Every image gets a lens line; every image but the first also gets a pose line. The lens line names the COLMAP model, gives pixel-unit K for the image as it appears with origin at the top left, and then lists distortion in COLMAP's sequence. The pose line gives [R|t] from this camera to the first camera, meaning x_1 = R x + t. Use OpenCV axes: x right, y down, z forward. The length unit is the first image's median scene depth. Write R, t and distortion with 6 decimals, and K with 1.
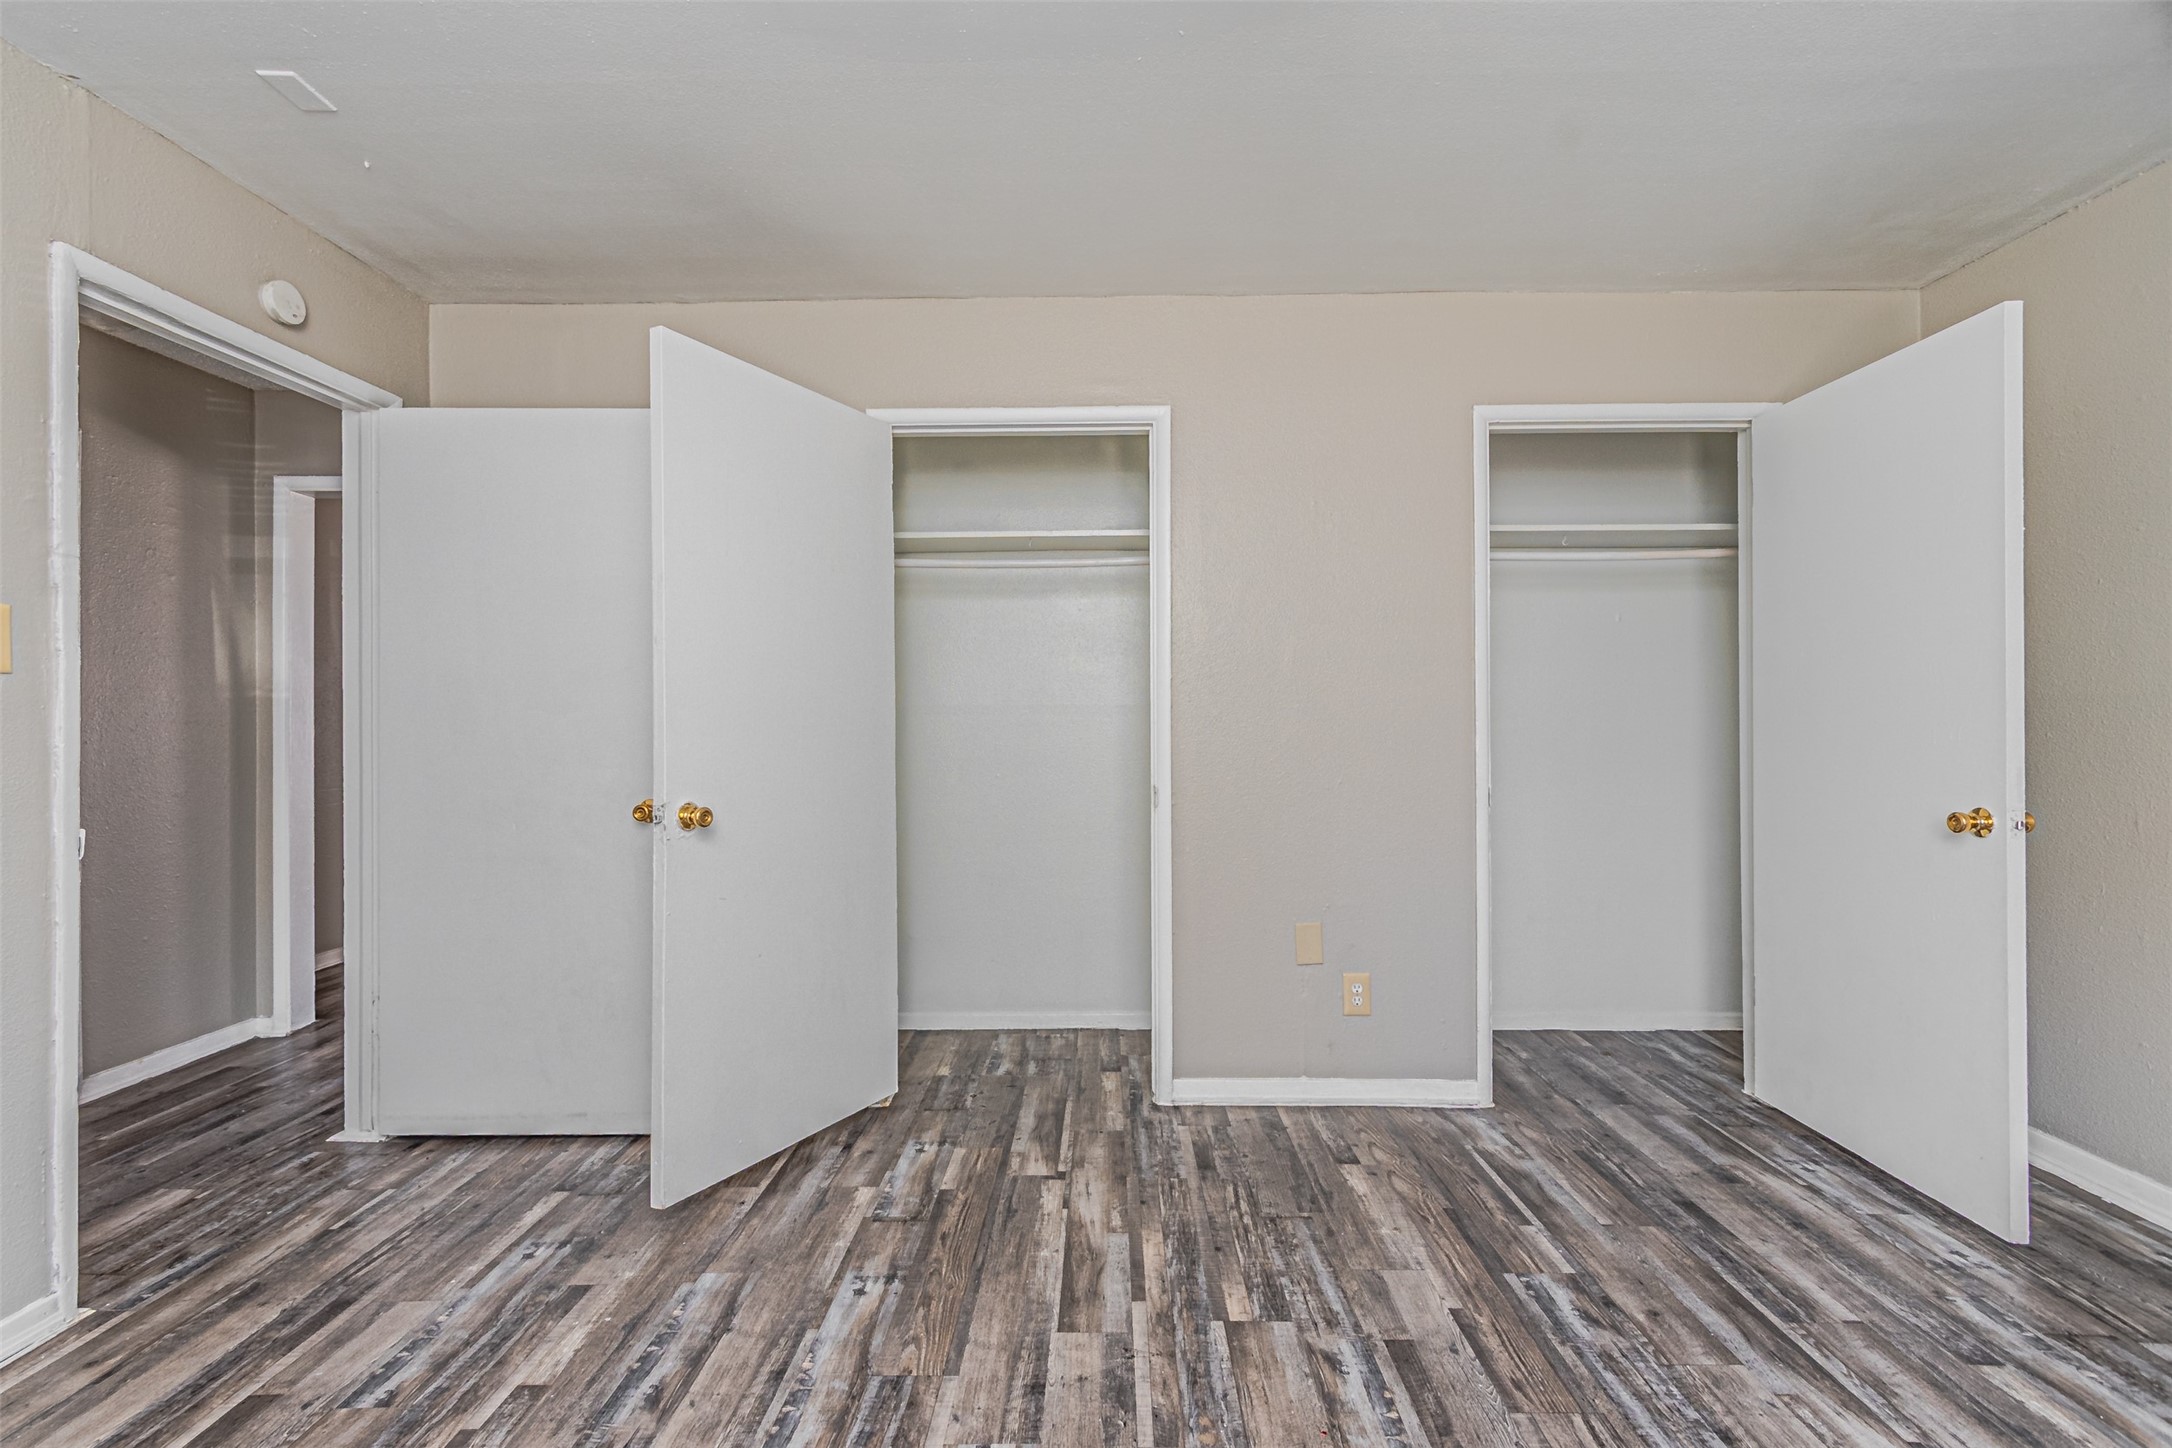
lens RADIAL K [[967.3, 0, 1087.0], [0, 967.3, 714.1], [0, 0, 1]] dist [0.001878, -0.000533]
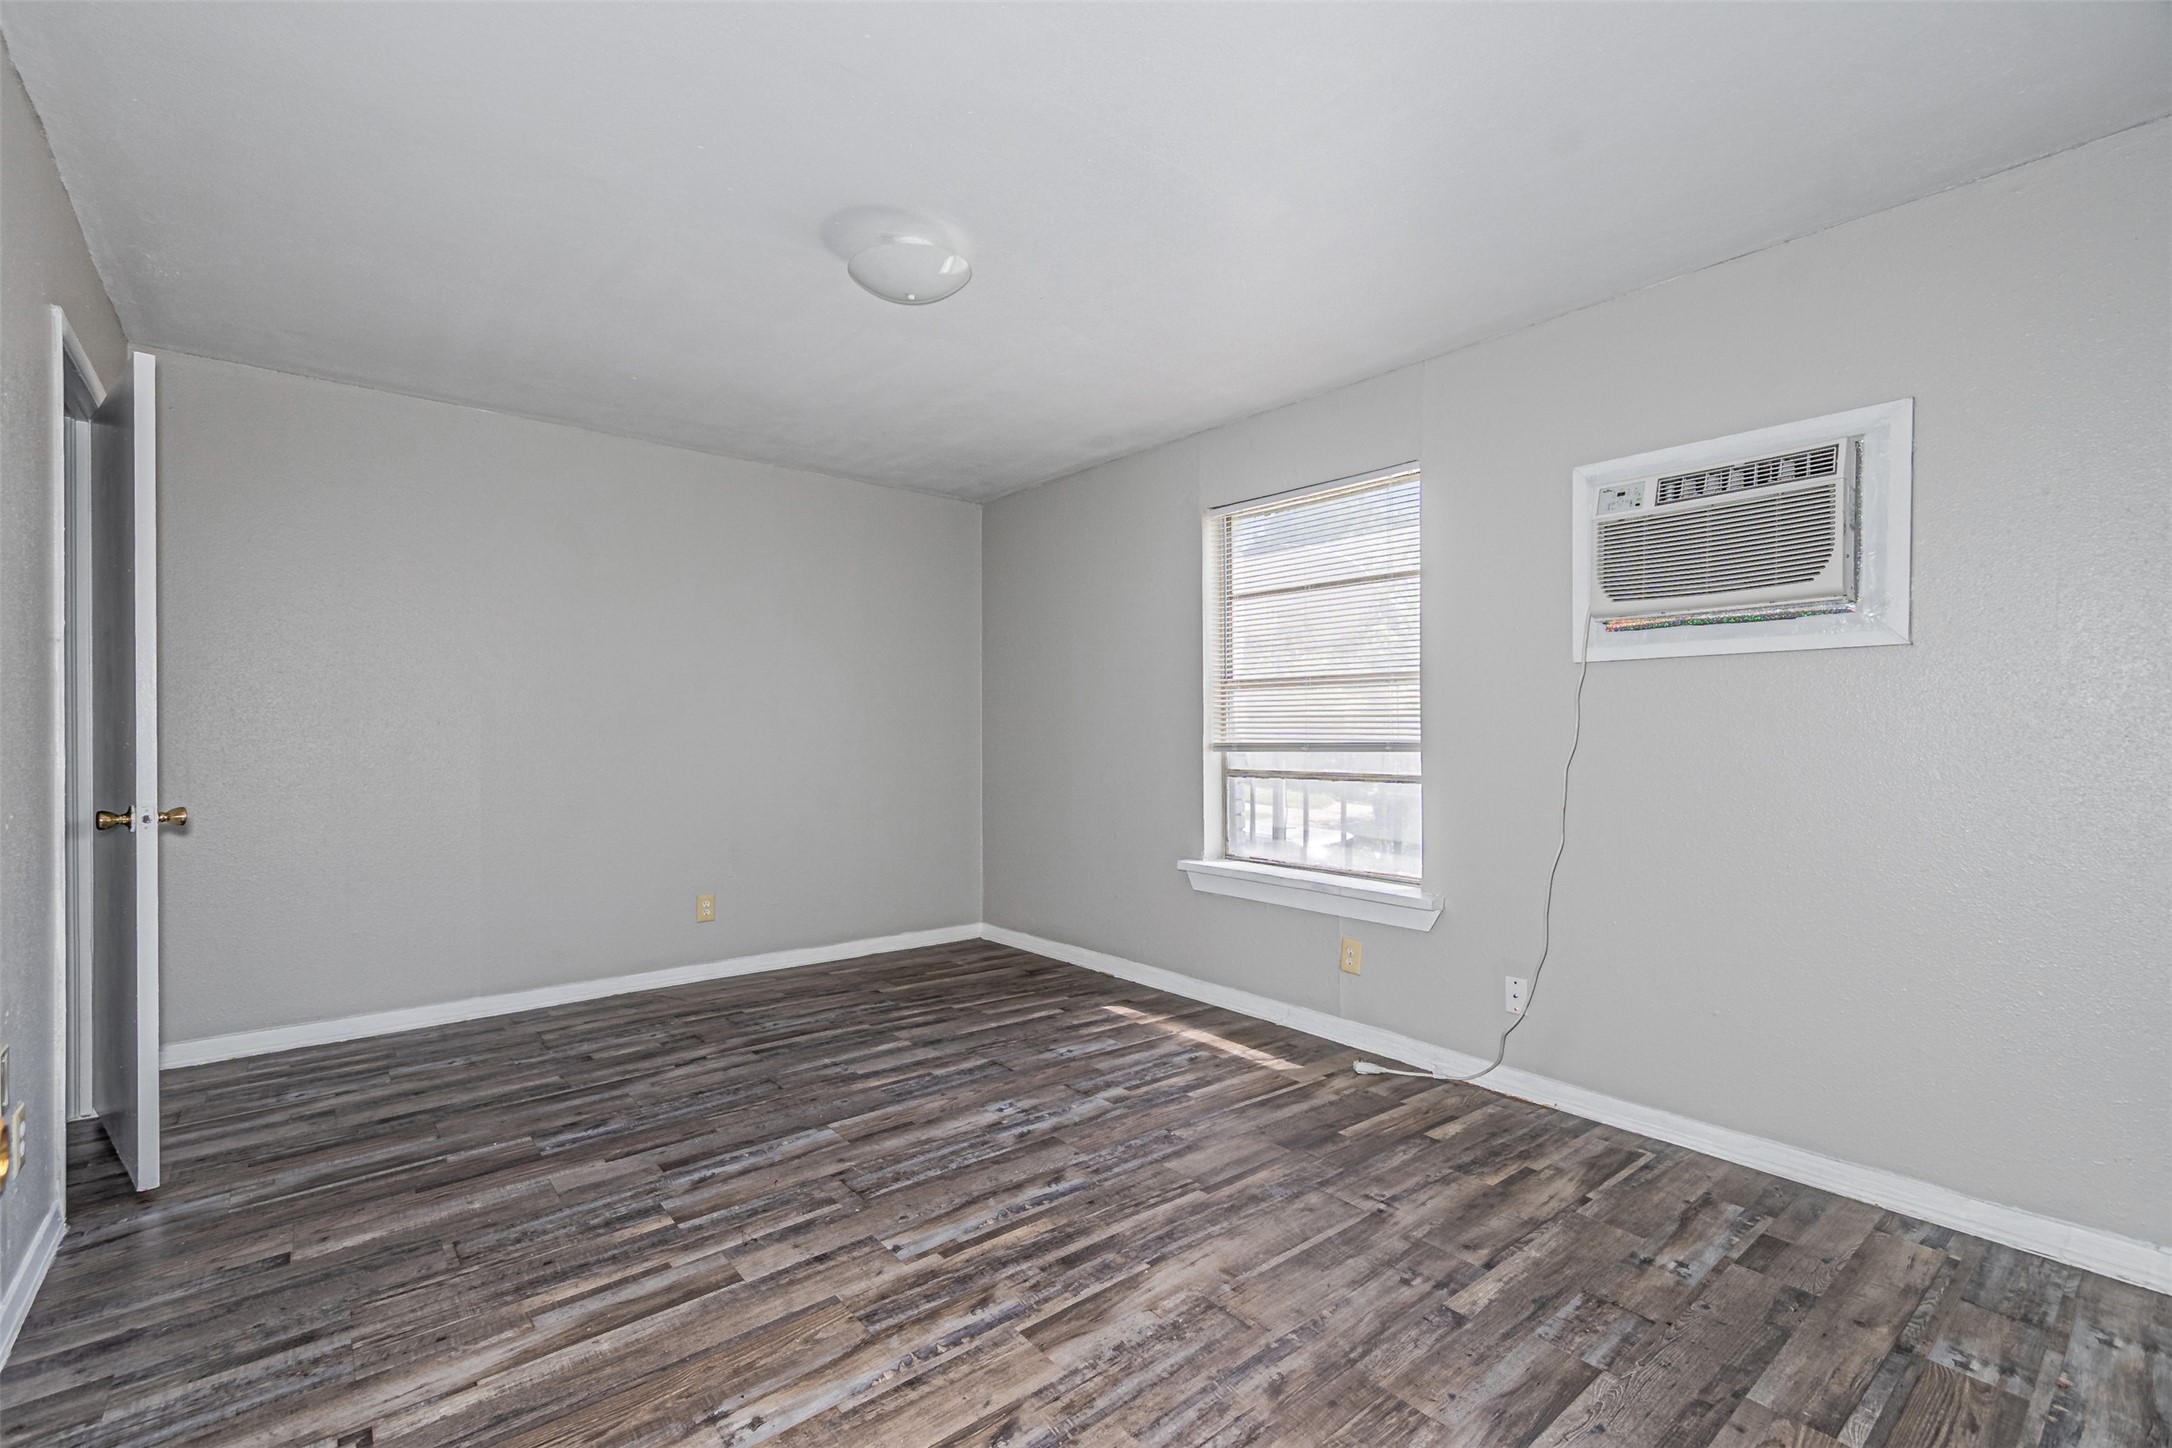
lens RADIAL K [[946.2, 0, 1065.2], [0, 946.2, 732.7], [0, 0, 1]] dist [0.000720, -0.000971]
pose [[-0.645780, 0.003017, 0.763517, -1.009707], [-0.005775, 0.999944, -0.008835, 0.020900], [-0.763502, -0.010115, -0.645727, 1.316452]]
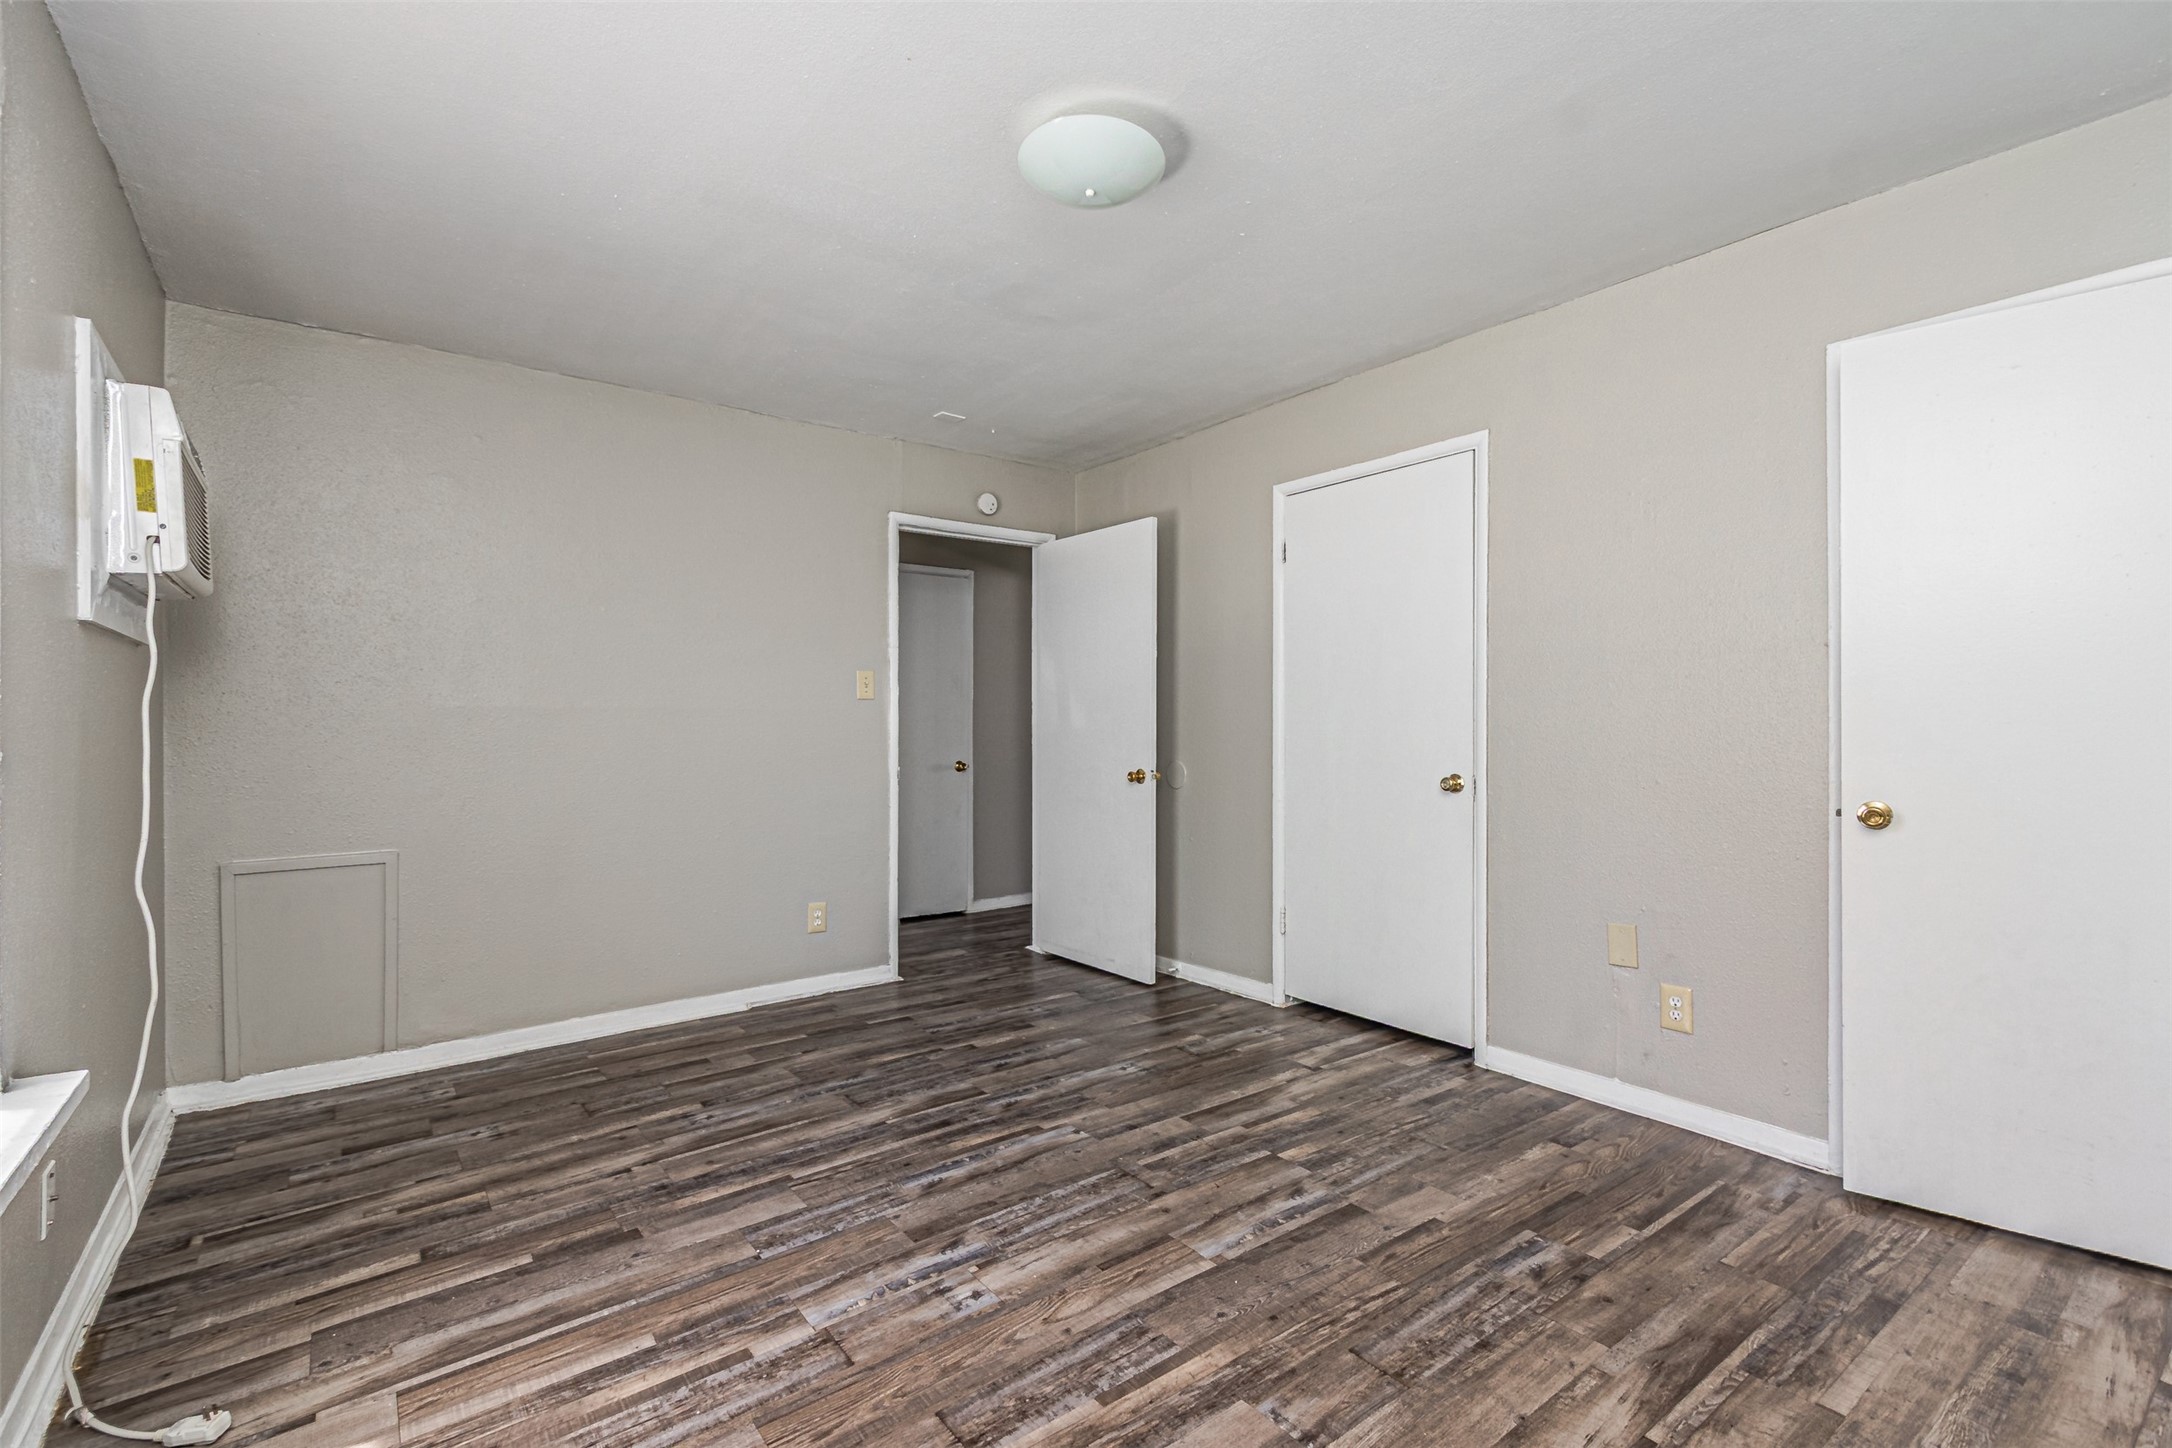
lens RADIAL K [[946.2, 0, 1065.2], [0, 946.2, 732.7], [0, 0, 1]] dist [0.000720, -0.000971]
pose [[0.612076, 0.009715, -0.790739, 0.966963], [0.006673, 0.999825, 0.017449, -0.001928], [0.790770, -0.015957, 0.611905, -0.053171]]
